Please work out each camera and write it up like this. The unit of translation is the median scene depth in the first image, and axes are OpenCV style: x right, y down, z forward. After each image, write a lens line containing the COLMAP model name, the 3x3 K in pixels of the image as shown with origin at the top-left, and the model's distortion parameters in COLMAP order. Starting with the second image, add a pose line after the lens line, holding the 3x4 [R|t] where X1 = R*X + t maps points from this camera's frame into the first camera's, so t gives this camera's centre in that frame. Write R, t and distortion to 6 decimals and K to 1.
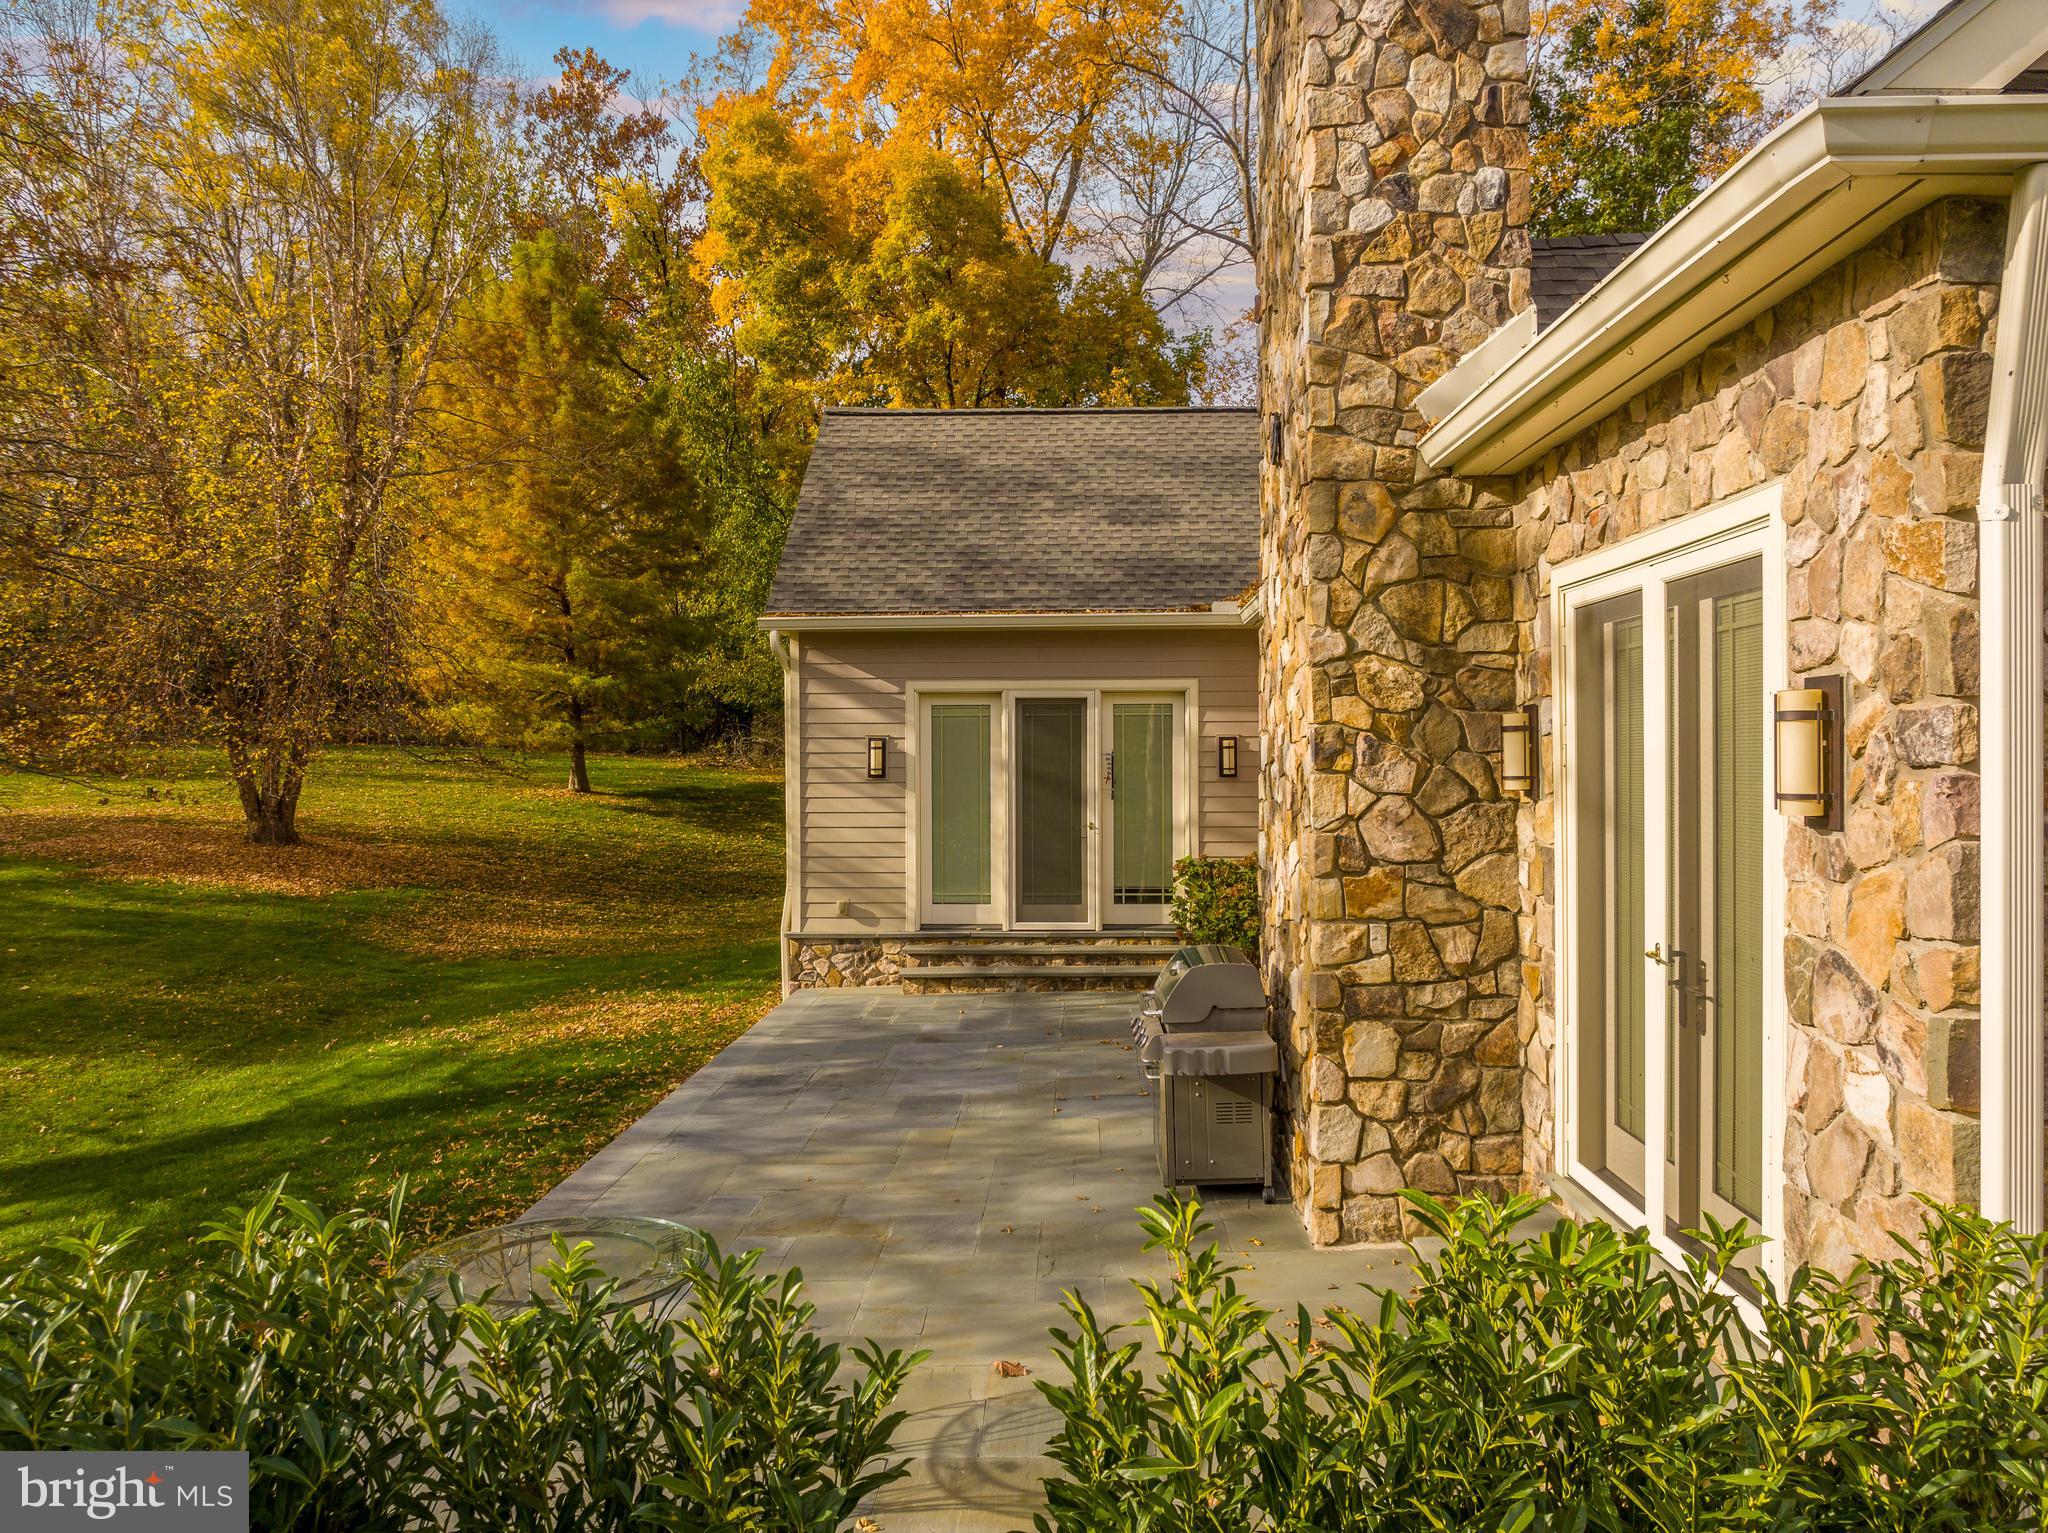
lens RADIAL K [[1440.9, 0, 1024.0], [0, 1440.9, 766.5], [0, 0, 1]] dist [-0.022802, -0.000209]
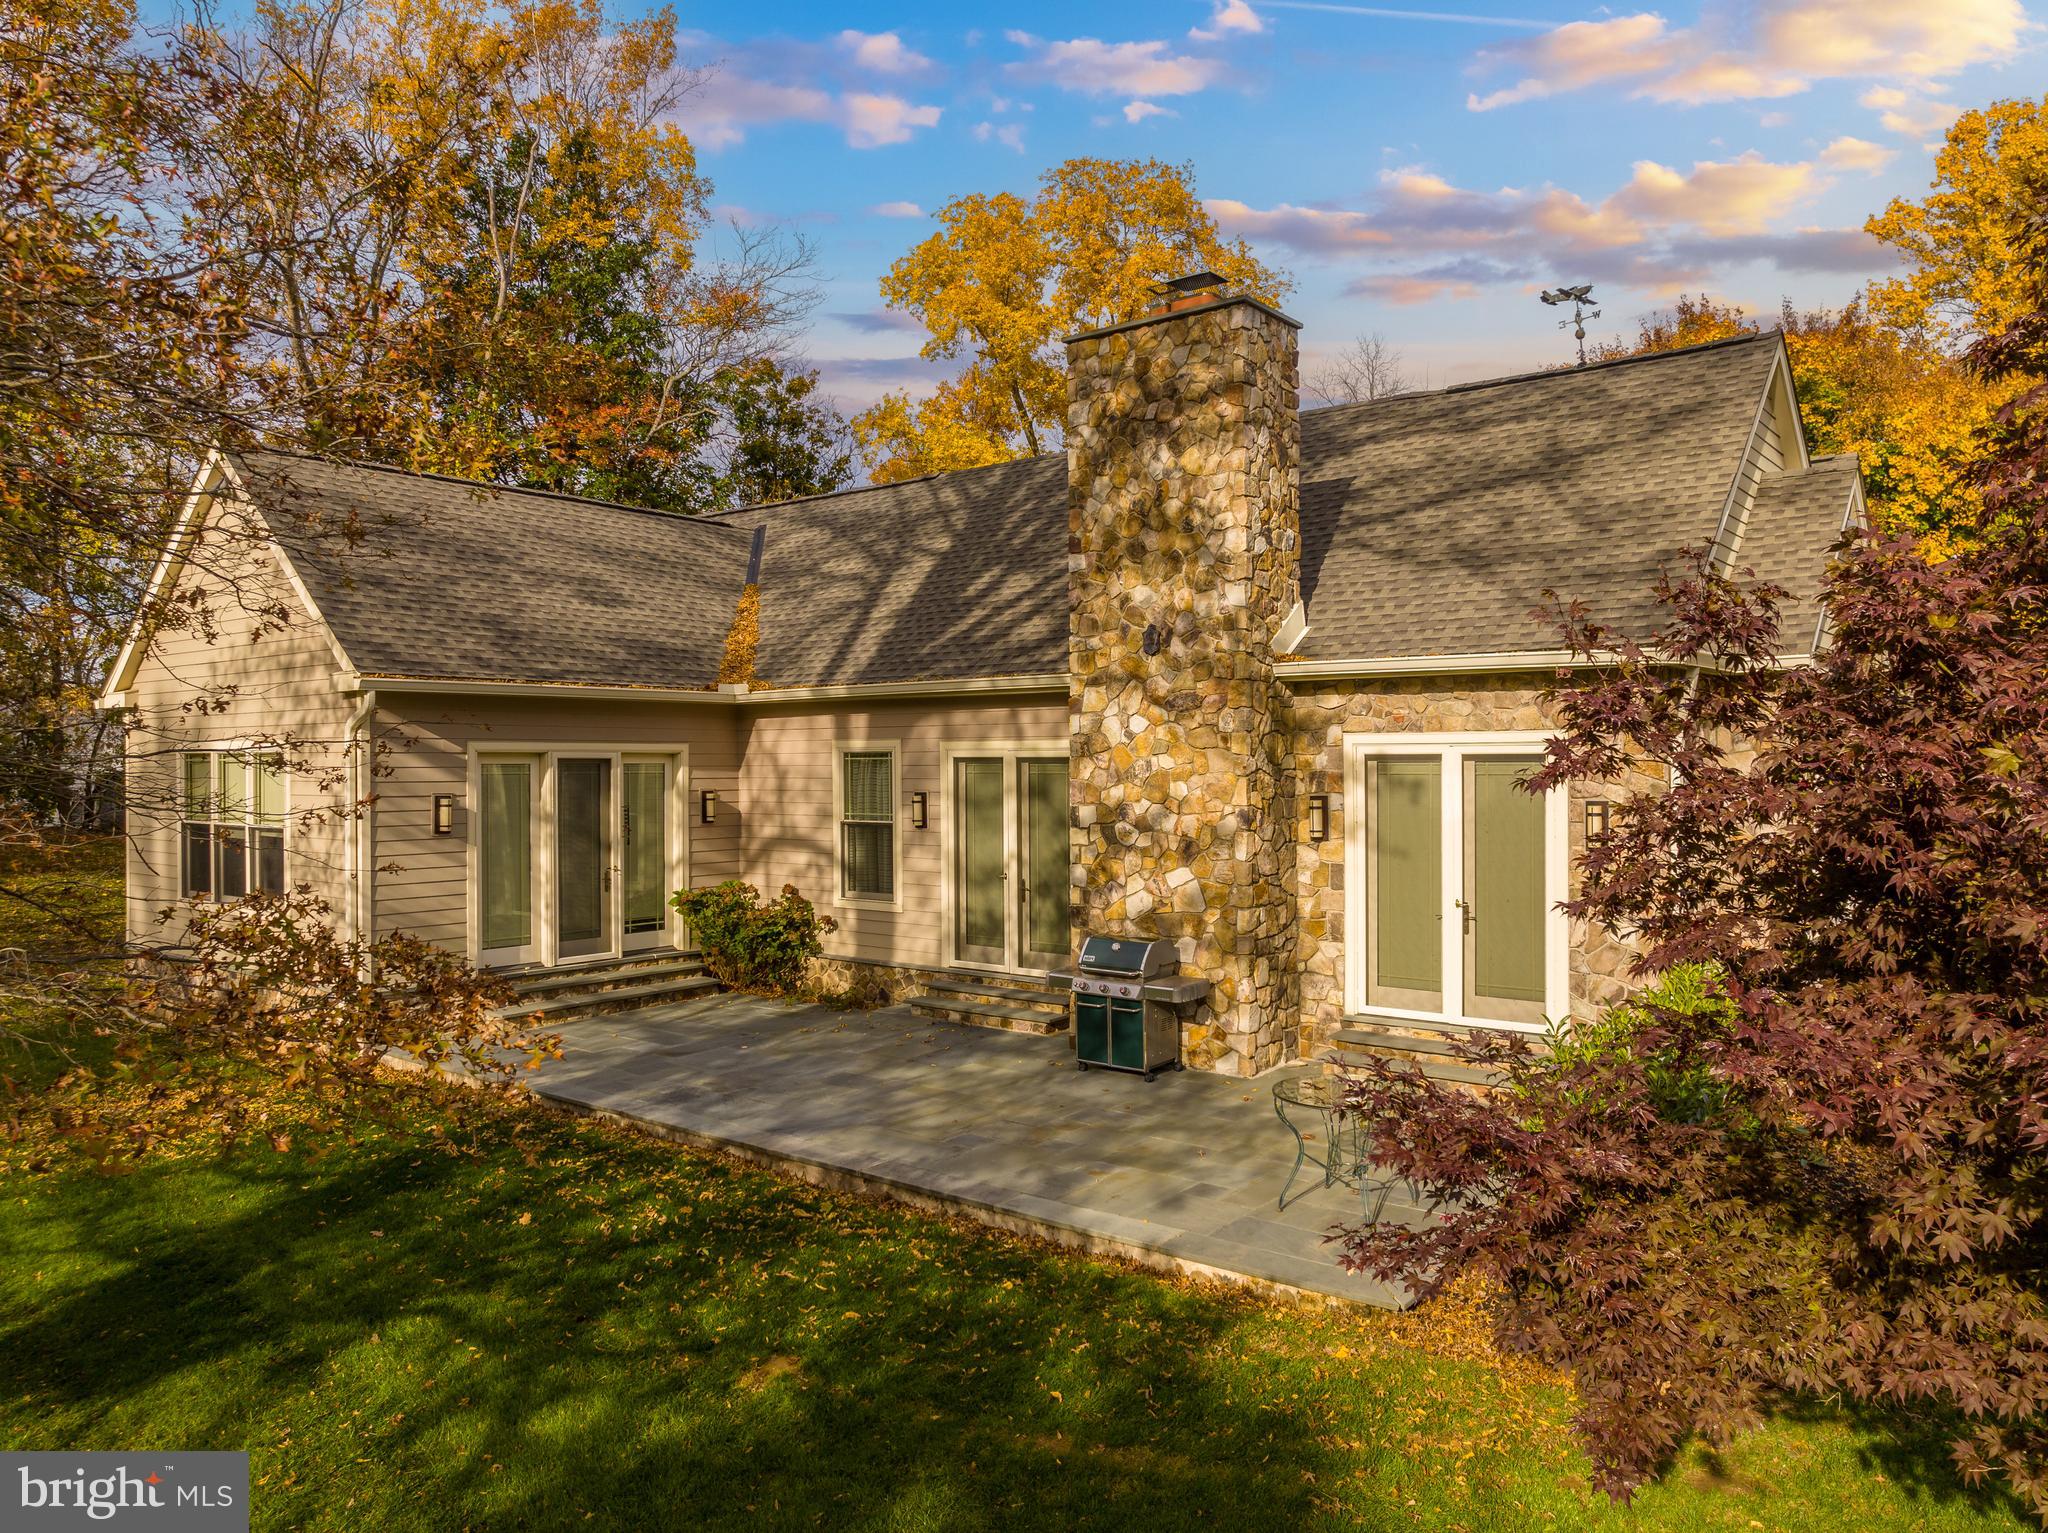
lens RADIAL K [[1440.9, 0, 1024.0], [0, 1440.9, 766.5], [0, 0, 1]] dist [-0.022802, -0.000209]
pose [[0.590342, 0.000167, 0.807153, -0.696389], [0.005421, 0.999977, -0.004171, -0.034541], [-0.807135, 0.006838, 0.590327, 0.046999]]
